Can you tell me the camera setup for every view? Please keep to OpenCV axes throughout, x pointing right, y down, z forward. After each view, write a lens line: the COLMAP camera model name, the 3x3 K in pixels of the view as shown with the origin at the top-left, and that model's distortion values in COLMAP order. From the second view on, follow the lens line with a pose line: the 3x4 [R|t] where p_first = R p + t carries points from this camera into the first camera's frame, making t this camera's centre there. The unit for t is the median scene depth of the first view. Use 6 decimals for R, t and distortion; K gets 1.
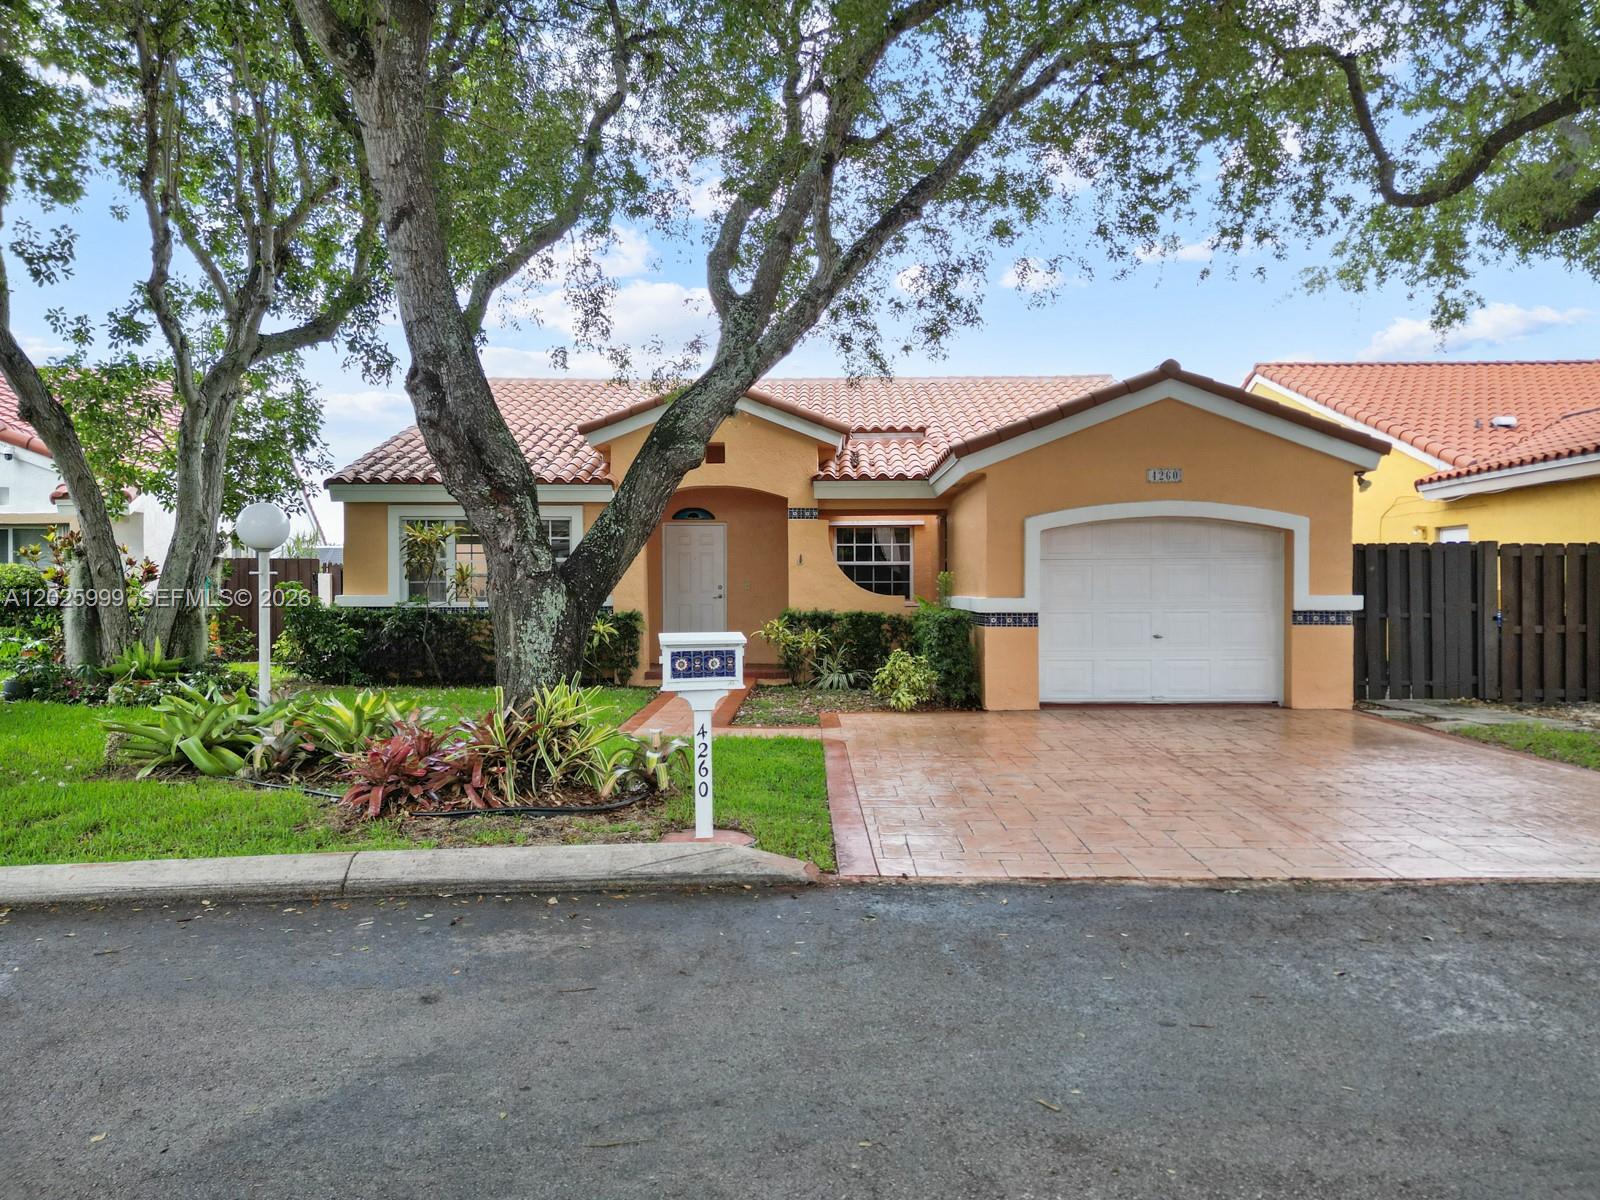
lens RADIAL K [[1114.9, 0, 804.5], [0, 1114.9, 593.6], [0, 0, 1]] dist [0.093456, -0.089715]
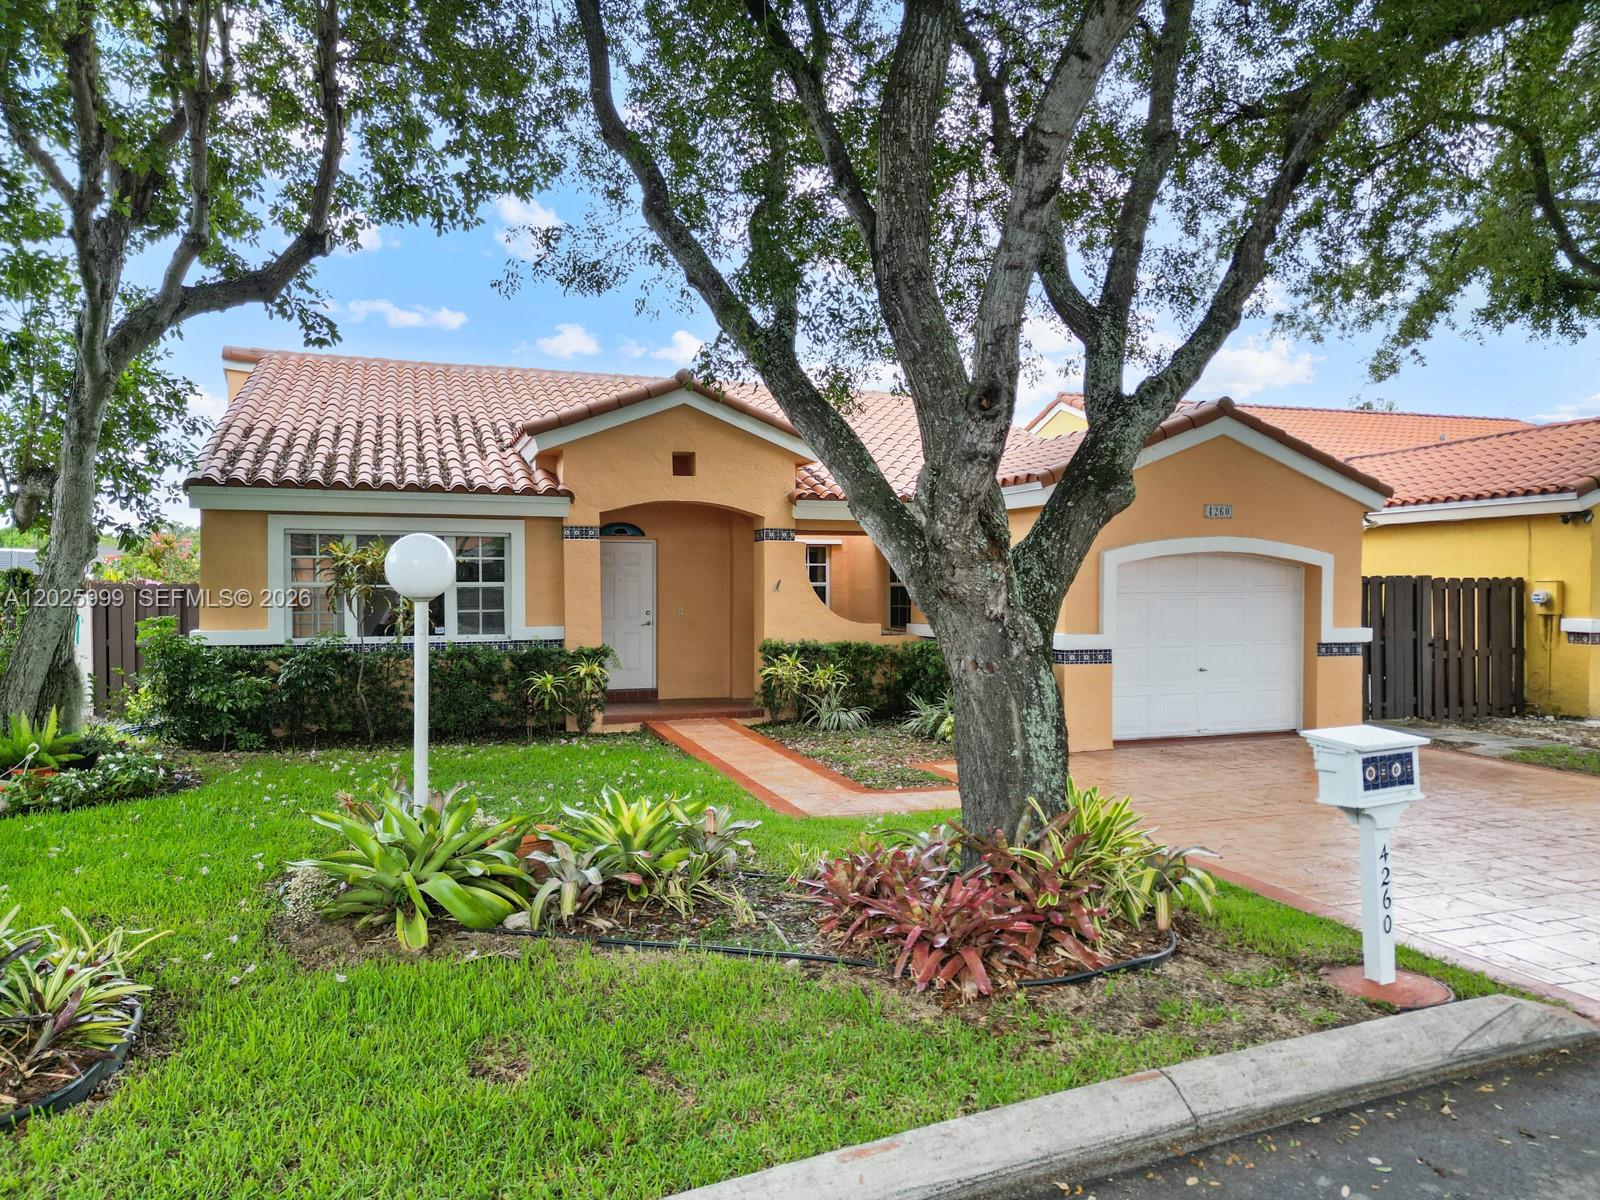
lens RADIAL K [[1114.9, 0, 804.5], [0, 1114.9, 593.6], [0, 0, 1]] dist [0.093456, -0.089715]
pose [[0.937687, -0.000543, 0.347480, -0.379707], [-0.000409, 0.999996, 0.002666, -0.033427], [-0.347480, -0.002642, 0.937684, 0.180366]]
